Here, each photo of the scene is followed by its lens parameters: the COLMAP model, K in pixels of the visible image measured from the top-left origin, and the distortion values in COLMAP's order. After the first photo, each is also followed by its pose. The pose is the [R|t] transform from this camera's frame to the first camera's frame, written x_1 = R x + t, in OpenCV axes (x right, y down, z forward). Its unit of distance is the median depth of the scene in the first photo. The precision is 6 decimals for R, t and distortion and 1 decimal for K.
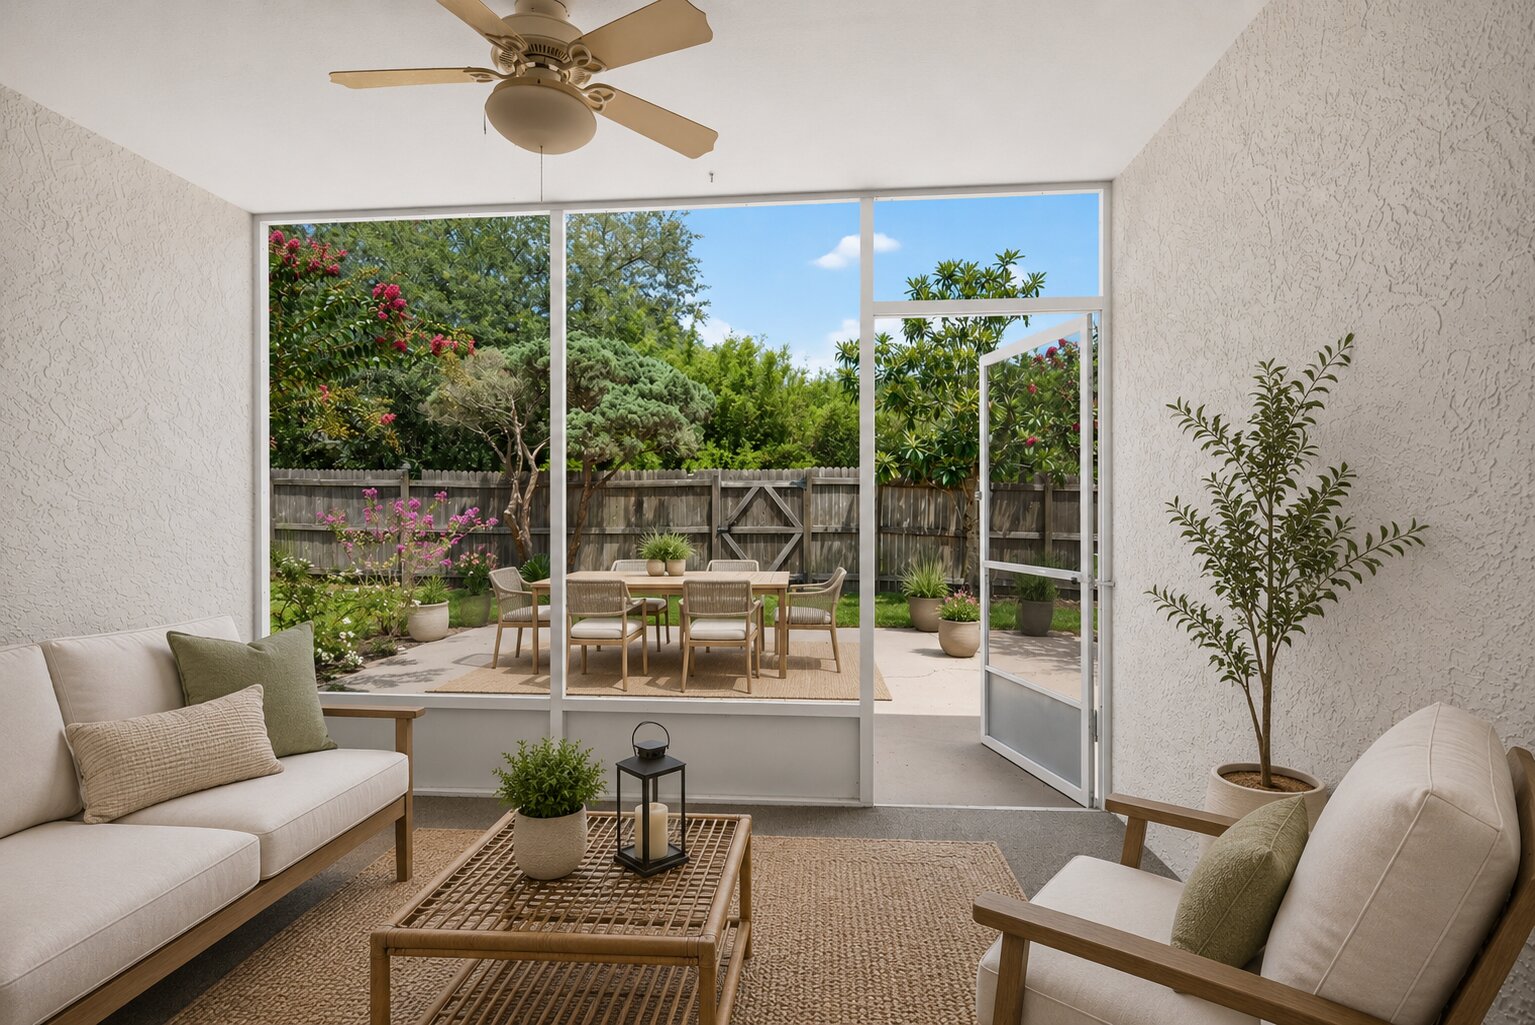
lens RADIAL K [[741.0, 0, 772.4], [0, 741.0, 507.0], [0, 0, 1]] dist [0.002348, 0.002584]
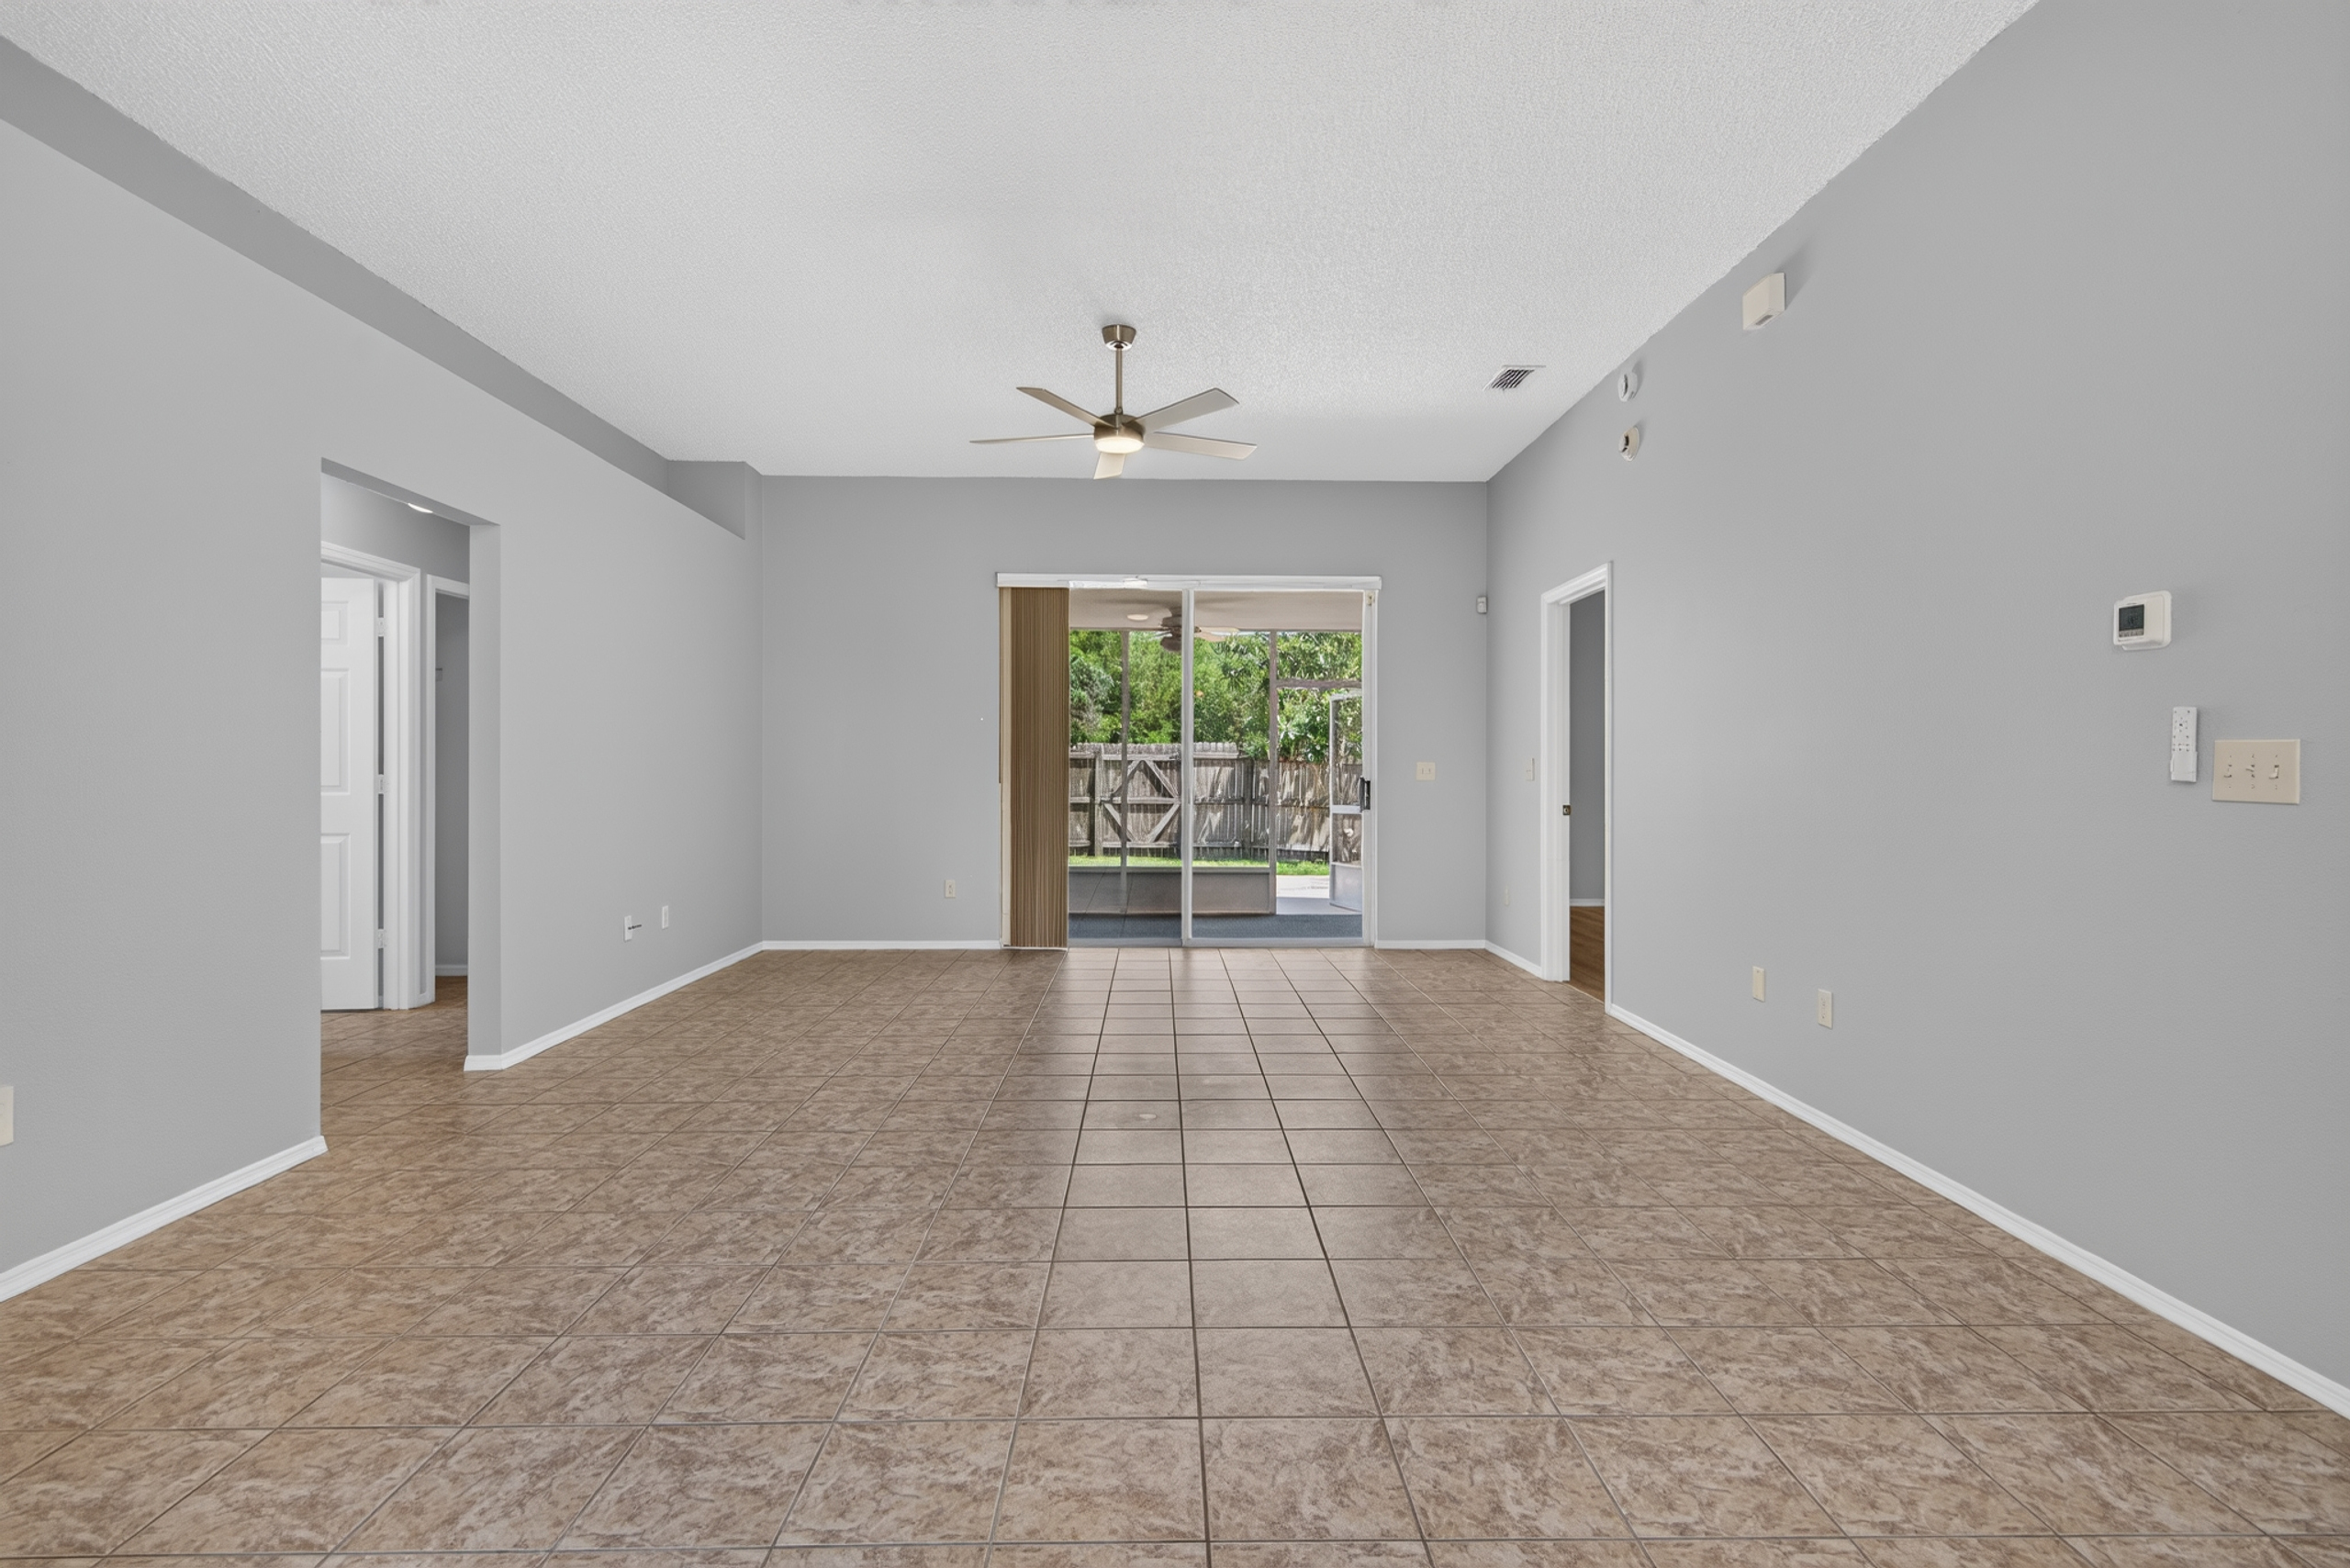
lens RADIAL K [[1134.4, 0, 1175.9], [0, 1134.4, 785.3], [0, 0, 1]] dist [0.002348, 0.002584]
pose [[0.994053, 0.009132, 0.108513, -0.148474], [-0.009190, 0.999958, 0.000034, 0.008833], [-0.108508, -0.001031, 0.994095, -0.651198]]
